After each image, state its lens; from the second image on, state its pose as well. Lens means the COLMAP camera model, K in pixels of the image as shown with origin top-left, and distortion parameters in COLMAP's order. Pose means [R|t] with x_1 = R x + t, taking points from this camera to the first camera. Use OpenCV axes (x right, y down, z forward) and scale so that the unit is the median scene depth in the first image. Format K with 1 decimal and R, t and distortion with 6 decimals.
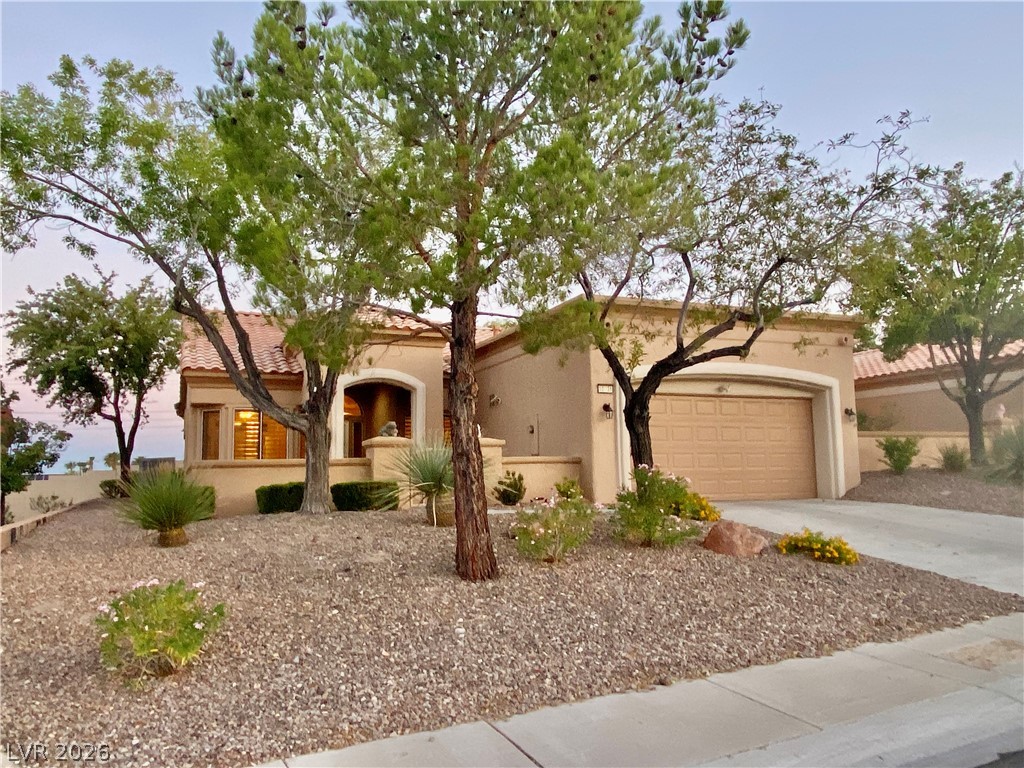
lens RADIAL K [[774.4, 0, 513.0], [0, 774.4, 384.8], [0, 0, 1]] dist [0.032860, -0.050564]
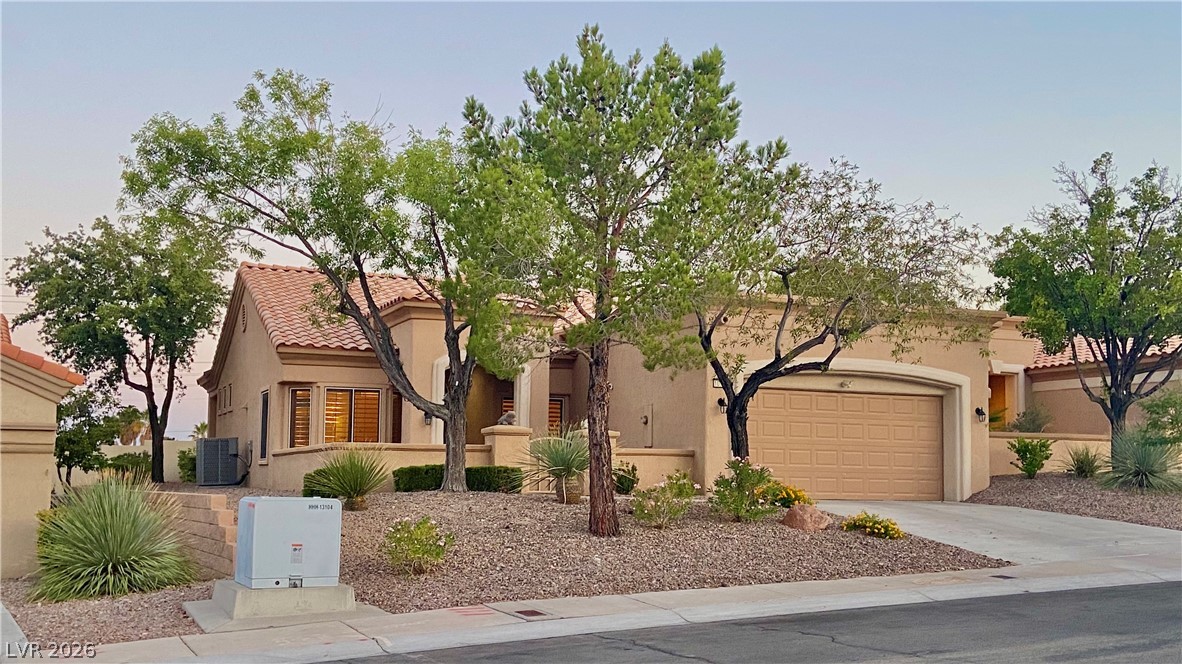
lens RADIAL K [[1299.8, 0, 599.5], [0, 1299.8, 369.9], [0, 0, 1]] dist [0.029378, 0.000000]
pose [[0.999555, 0.028613, -0.008437, -0.031019], [-0.028335, 0.999107, 0.031347, -0.078304], [0.009326, -0.031094, 0.999473, -0.887450]]
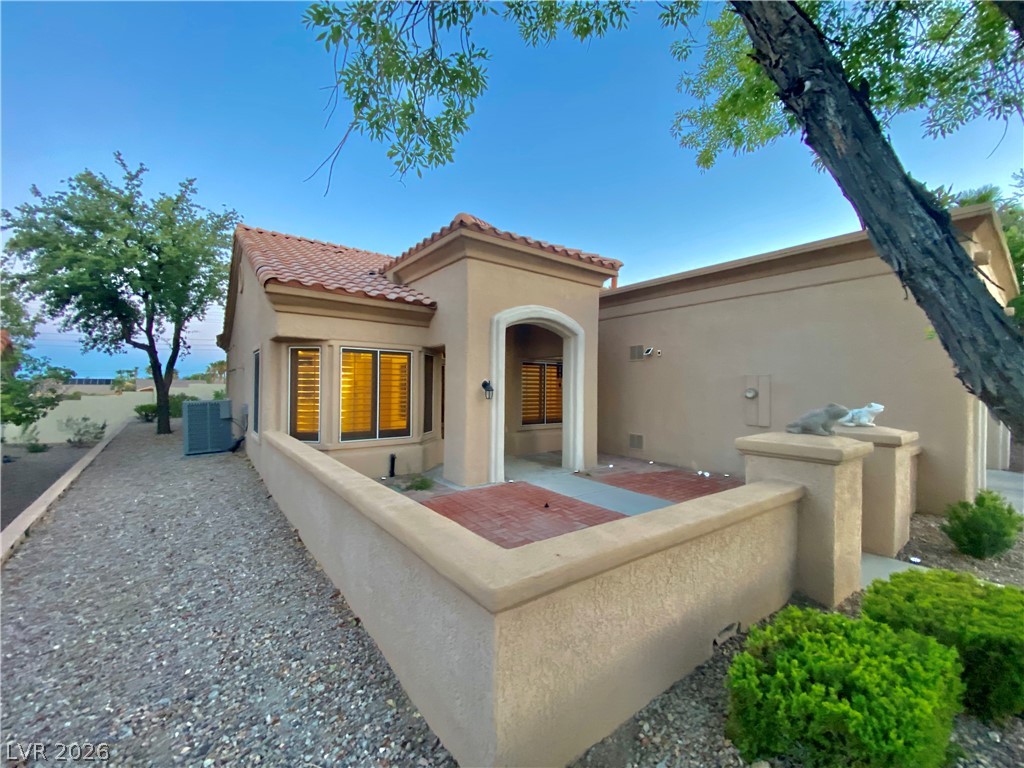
lens RADIAL K [[418.4, 0, 526.6], [0, 418.4, 387.1], [0, 0, 1]] dist [-0.022210, -0.004563]
pose [[0.963717, 0.031071, 0.265113, -0.475854], [-0.061070, 0.992524, 0.105674, 0.026316], [-0.259848, -0.118030, 0.958409, 0.952686]]
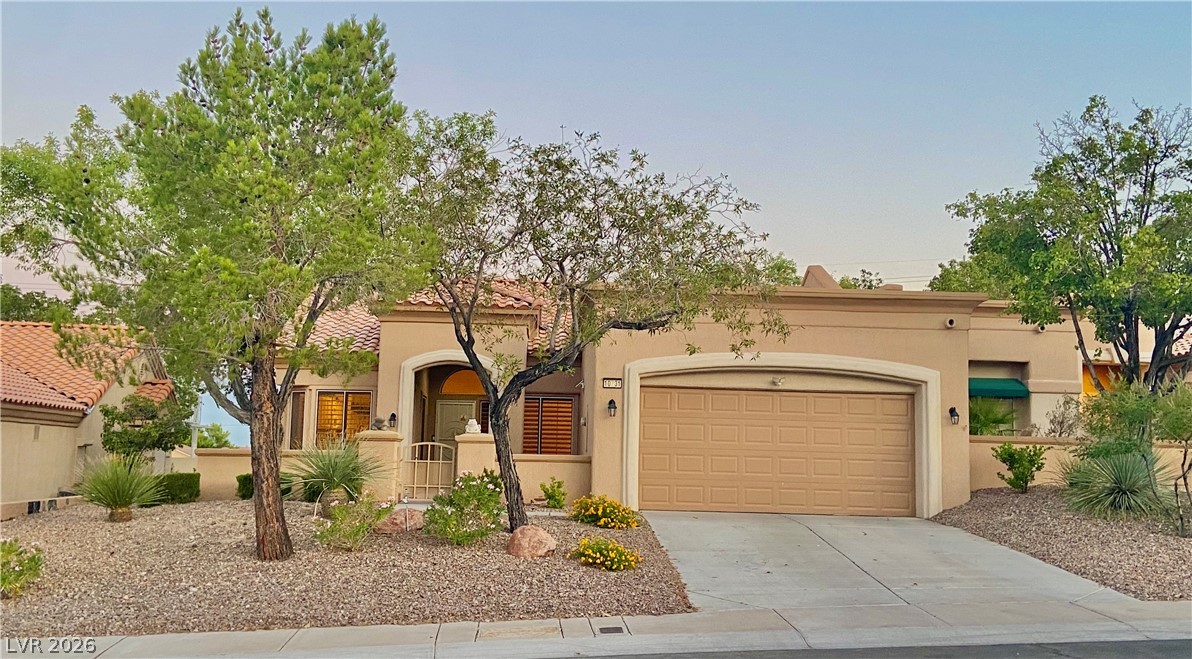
lens RADIAL K [[1165.4, 0, 589.1], [0, 1165.4, 311.7], [0, 0, 1]] dist [0.041998, 0.000000]
pose [[0.936244, -0.004597, -0.351321, 0.753035], [0.002266, 0.999973, -0.007047, -0.091082], [0.351343, 0.005801, 0.936229, -0.397331]]
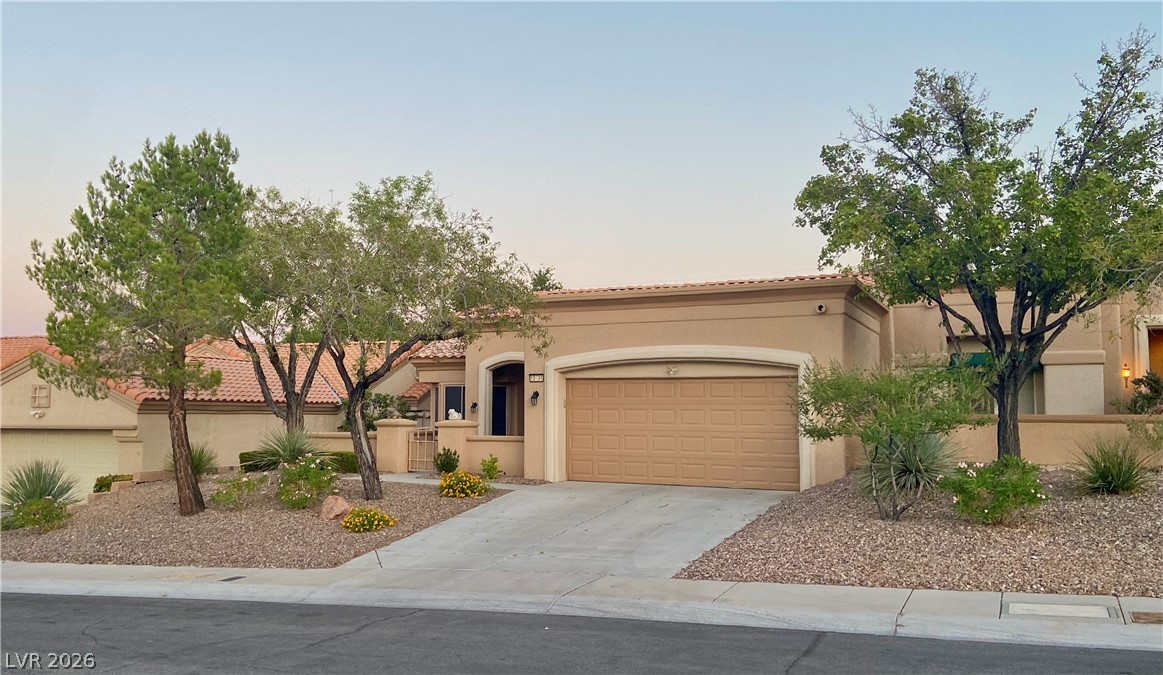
lens RADIAL K [[963.8, 0, 576.2], [0, 963.8, 336.3], [0, 0, 1]] dist [0.046473, 0.005528]
pose [[0.654859, -0.039003, -0.754744, 1.577494], [0.071106, 0.997417, 0.010152, -0.084734], [0.752398, -0.060315, 0.655941, 0.161710]]
